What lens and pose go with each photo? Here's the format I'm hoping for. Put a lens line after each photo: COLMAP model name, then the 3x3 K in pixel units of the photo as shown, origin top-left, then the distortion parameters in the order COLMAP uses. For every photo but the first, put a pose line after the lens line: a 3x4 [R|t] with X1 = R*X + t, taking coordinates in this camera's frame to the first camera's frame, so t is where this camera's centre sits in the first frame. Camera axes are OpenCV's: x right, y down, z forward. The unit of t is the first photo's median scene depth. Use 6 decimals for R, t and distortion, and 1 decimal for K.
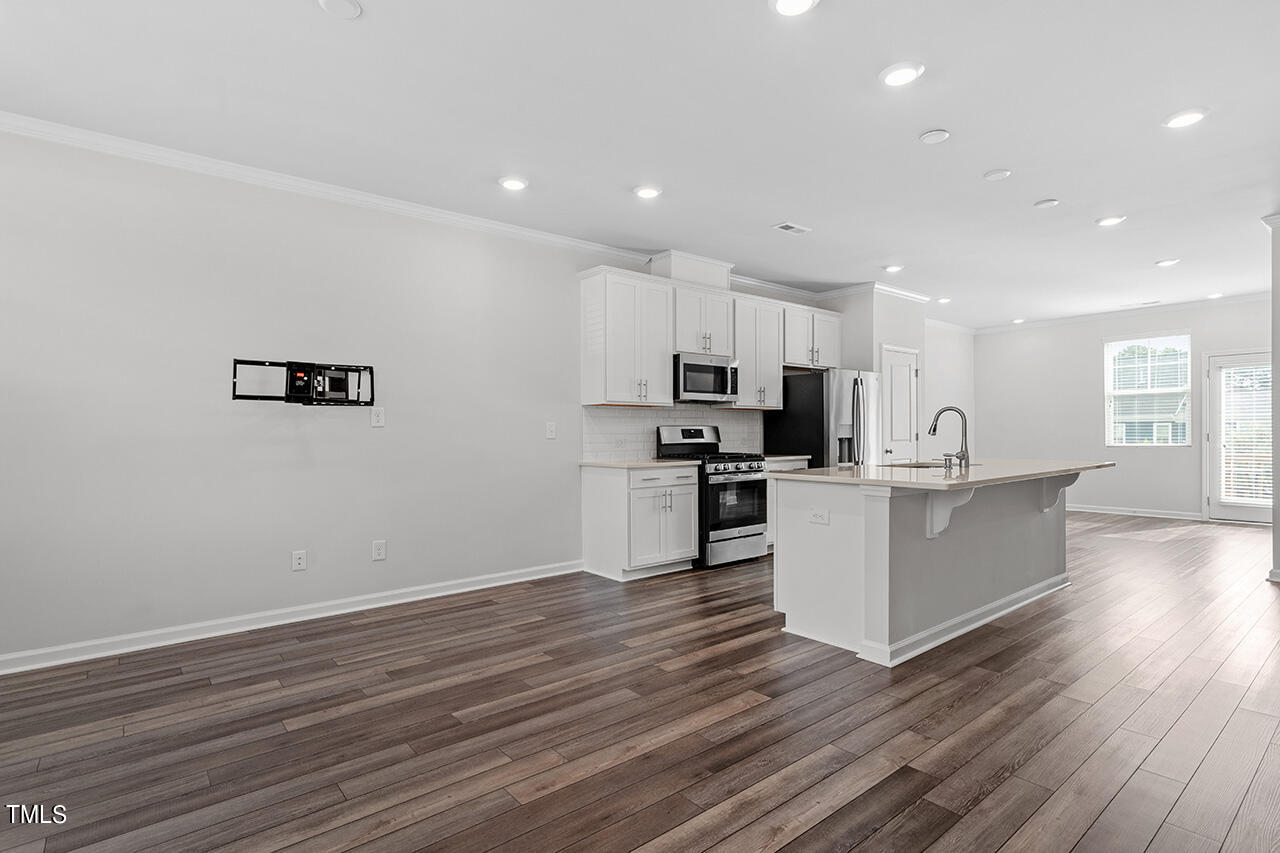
lens RADIAL K [[629.5, 0, 636.7], [0, 629.5, 438.5], [0, 0, 1]] dist [0.001291, 0.000303]
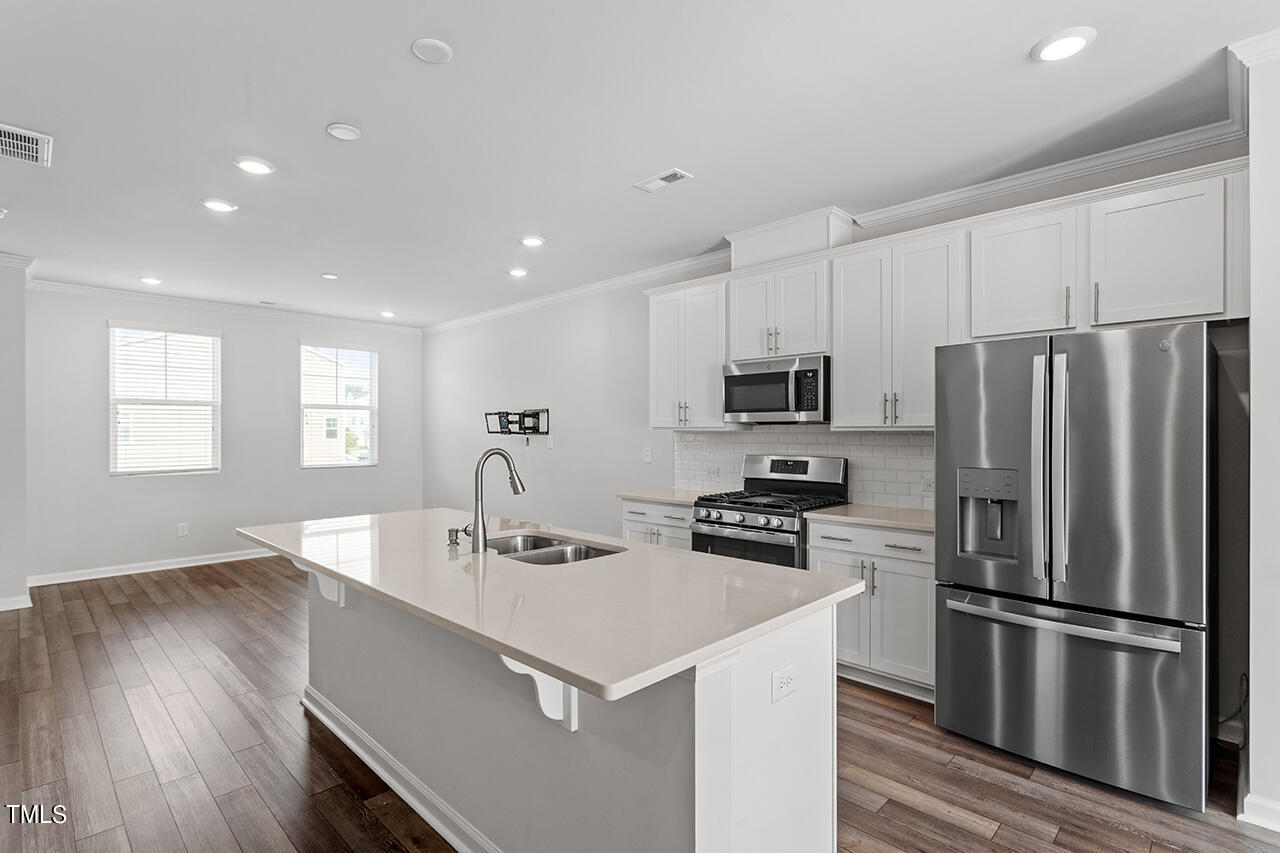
lens RADIAL K [[611.6, 0, 636.3], [0, 611.6, 434.7], [0, 0, 1]] dist [-0.001277, 0.000234]
pose [[0.107777, 0.011611, -0.994107, 0.813214], [-0.010346, 0.999891, 0.010557, -0.052907], [0.994121, 0.009148, 0.107885, 0.797063]]
